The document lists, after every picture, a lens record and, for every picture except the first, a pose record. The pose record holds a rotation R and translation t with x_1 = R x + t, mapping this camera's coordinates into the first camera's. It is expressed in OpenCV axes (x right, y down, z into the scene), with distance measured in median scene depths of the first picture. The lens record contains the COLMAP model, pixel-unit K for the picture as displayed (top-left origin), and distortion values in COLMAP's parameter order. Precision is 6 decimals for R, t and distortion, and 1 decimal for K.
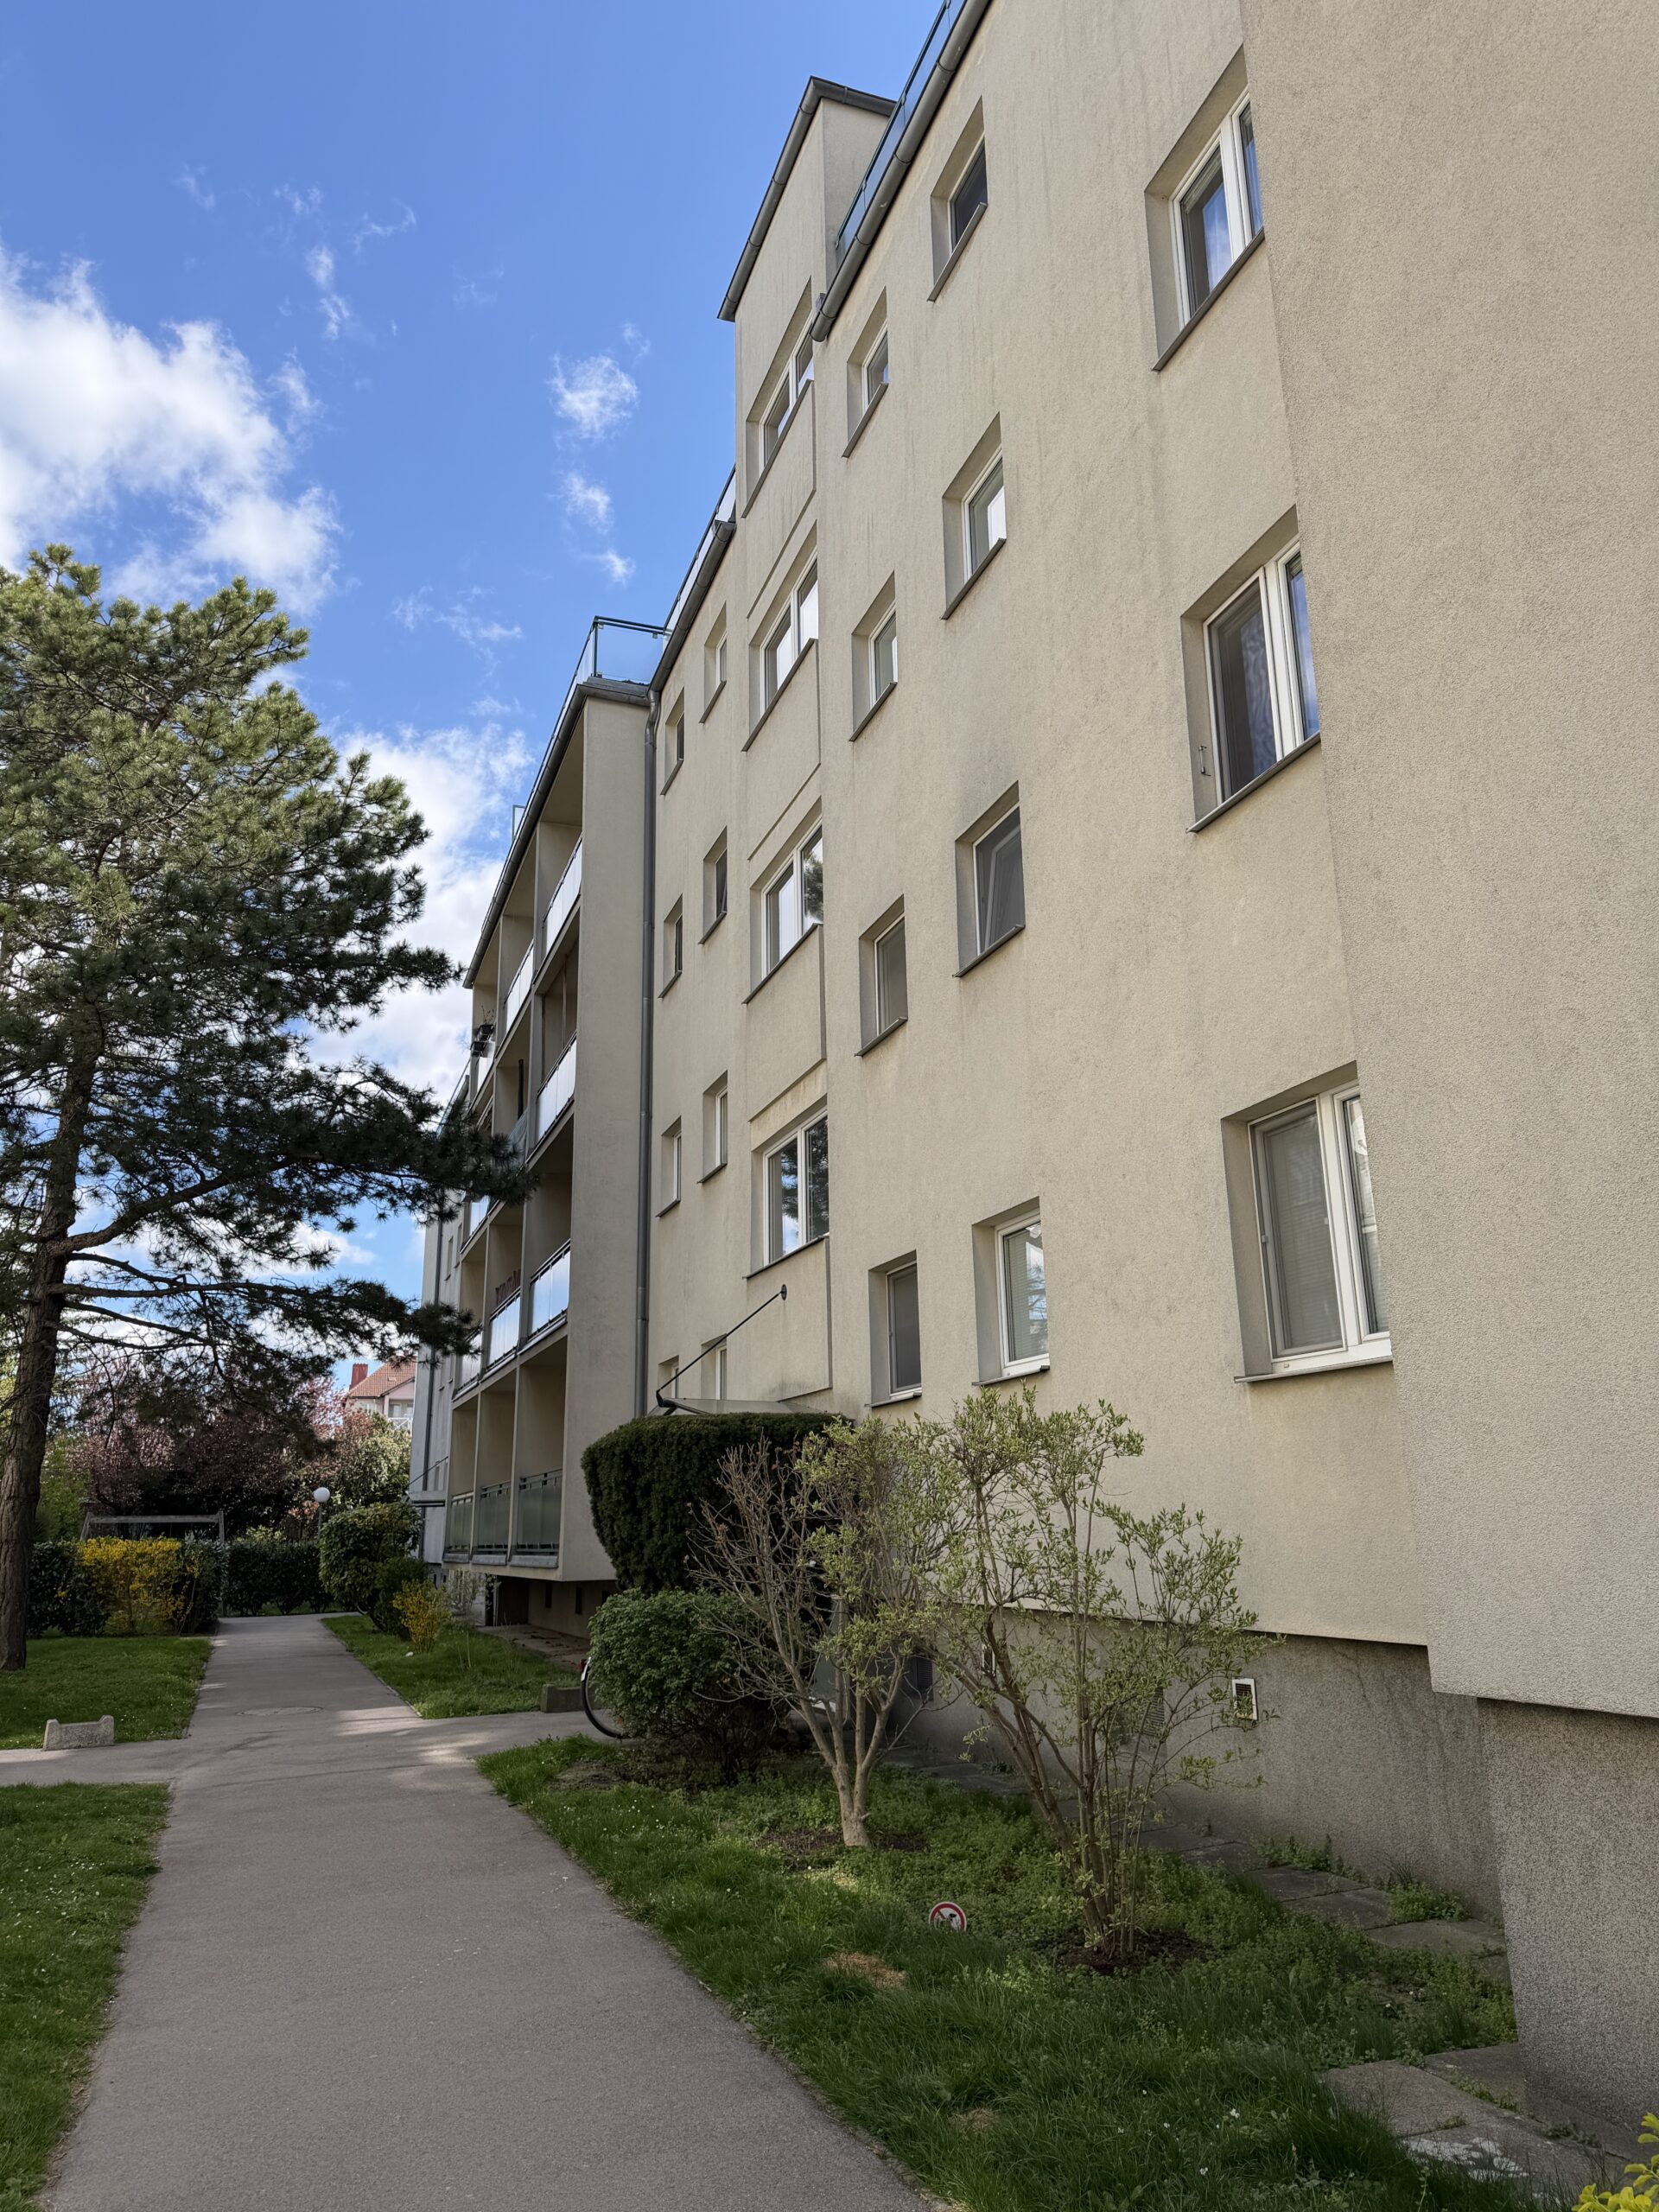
lens RADIAL K [[1547.2, 0, 821.8], [0, 1547.2, 1100.9], [0, 0, 1]] dist [0.105010, -0.168051]
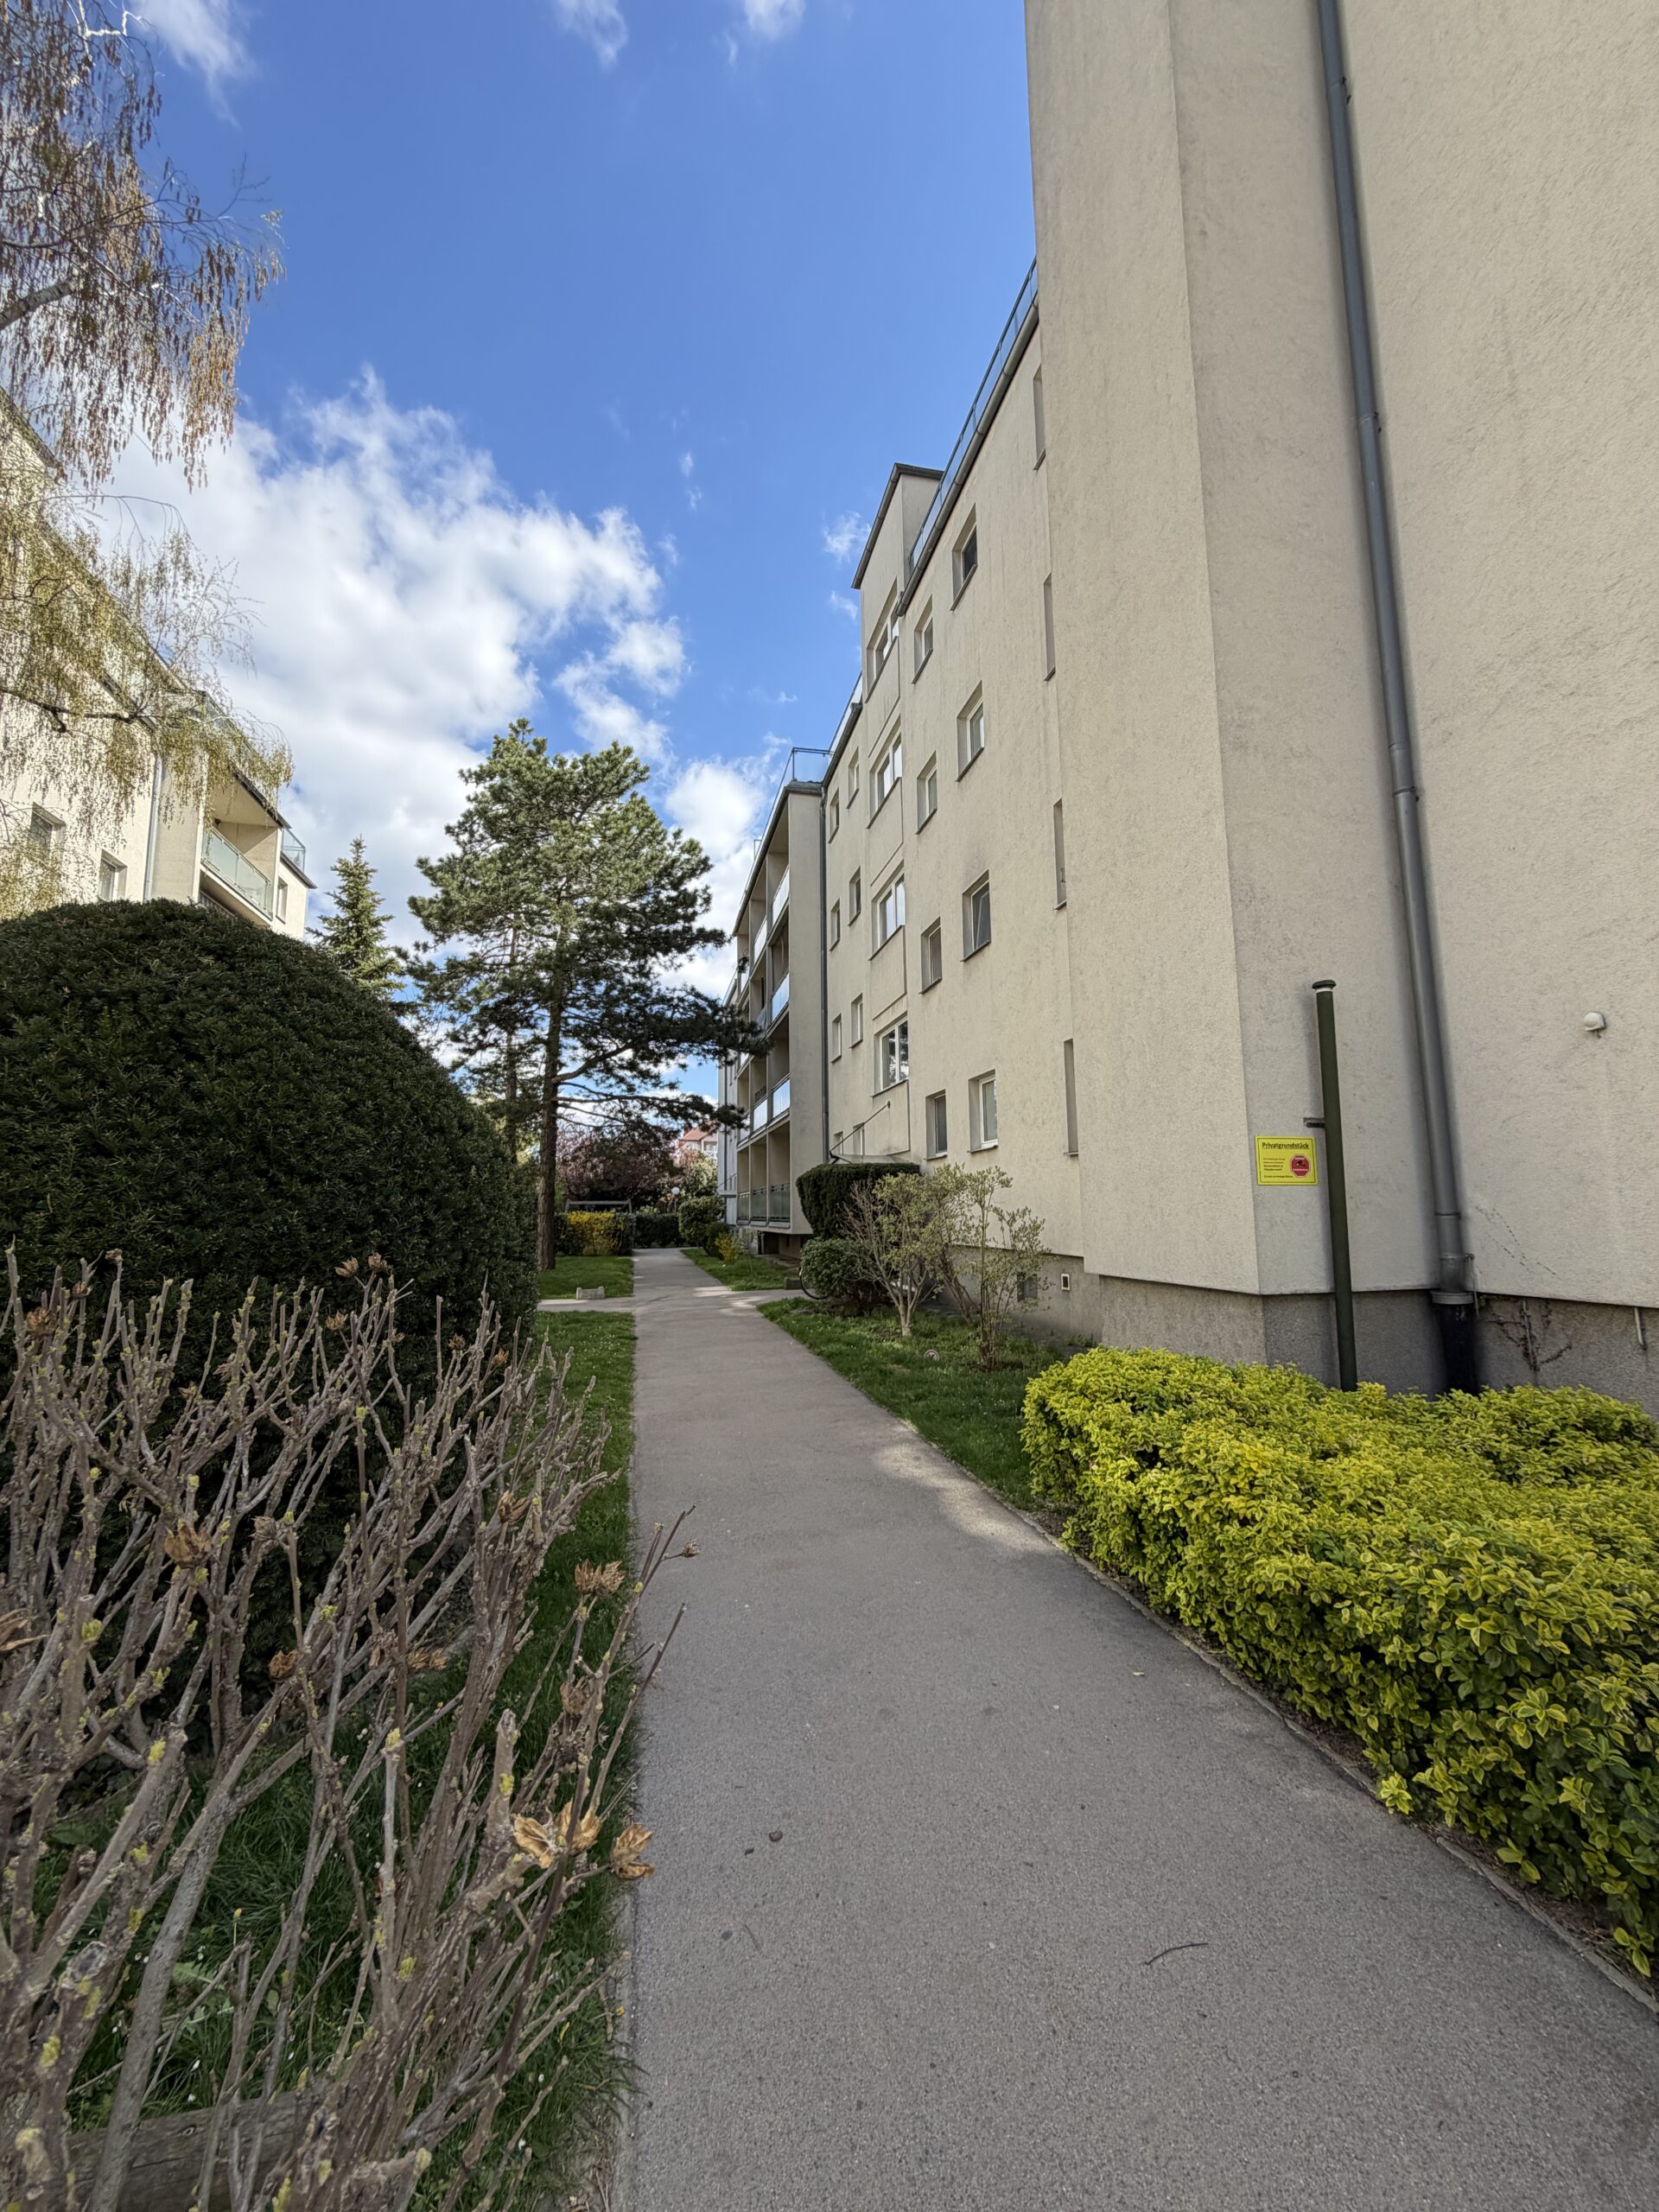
lens RADIAL K [[877.3, 0, 827.8], [0, 877.3, 1102.7], [0, 0, 1]] dist [0.001200, -0.000185]
pose [[0.992363, -0.010364, -0.122914, 0.027928], [0.028376, 0.988919, 0.145720, -0.038287], [0.120042, -0.148095, 0.981661, -0.126049]]
